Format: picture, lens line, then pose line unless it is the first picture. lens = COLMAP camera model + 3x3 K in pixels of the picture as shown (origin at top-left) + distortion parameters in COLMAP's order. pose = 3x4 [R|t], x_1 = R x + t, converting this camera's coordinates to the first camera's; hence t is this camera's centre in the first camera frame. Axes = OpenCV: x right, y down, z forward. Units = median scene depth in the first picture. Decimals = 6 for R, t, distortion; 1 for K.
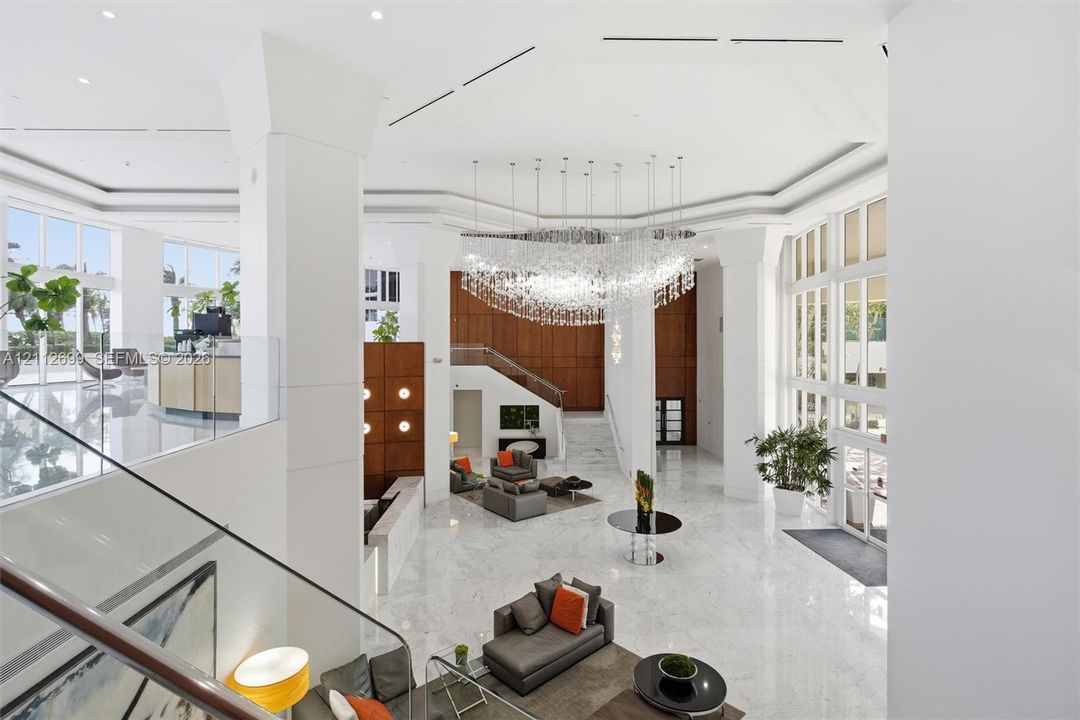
lens RADIAL K [[516.7, 0, 537.7], [0, 516.7, 351.5], [0, 0, 1]] dist [-0.023513, -0.000193]
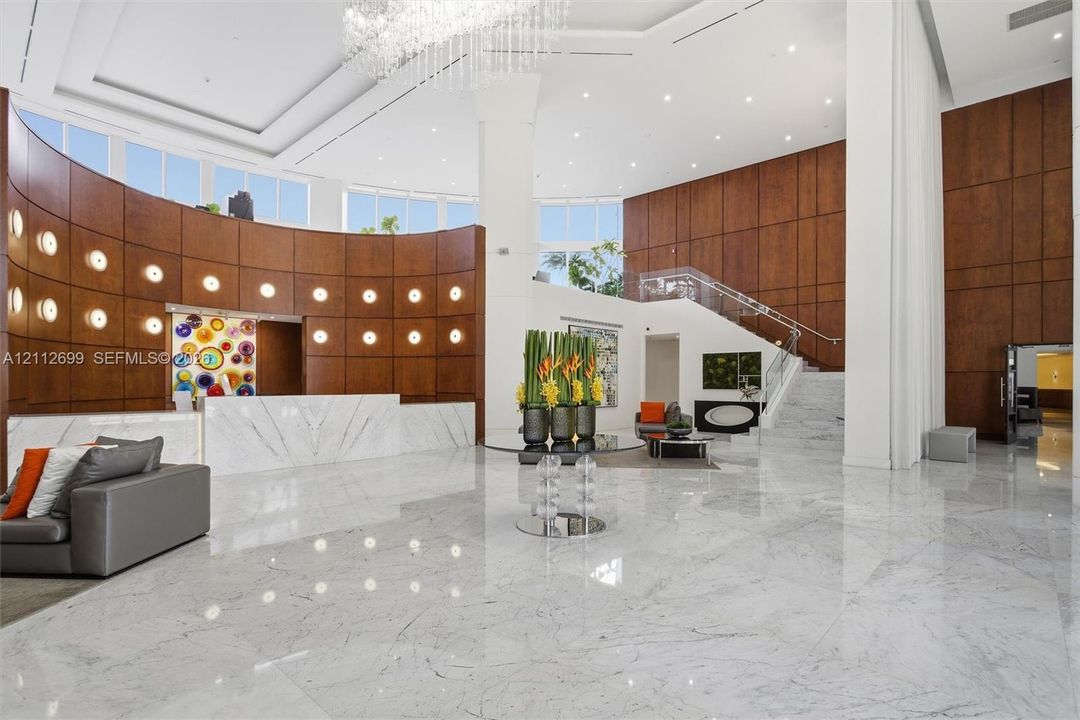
lens RADIAL K [[532.5, 0, 539.5], [0, 532.5, 384.8], [0, 0, 1]] dist [-0.002637, -0.000152]
pose [[0.716183, 0.002799, -0.697907, 0.262782], [-0.005919, 0.999980, -0.002063, 0.147743], [0.697888, 0.005609, 0.716185, 0.347866]]
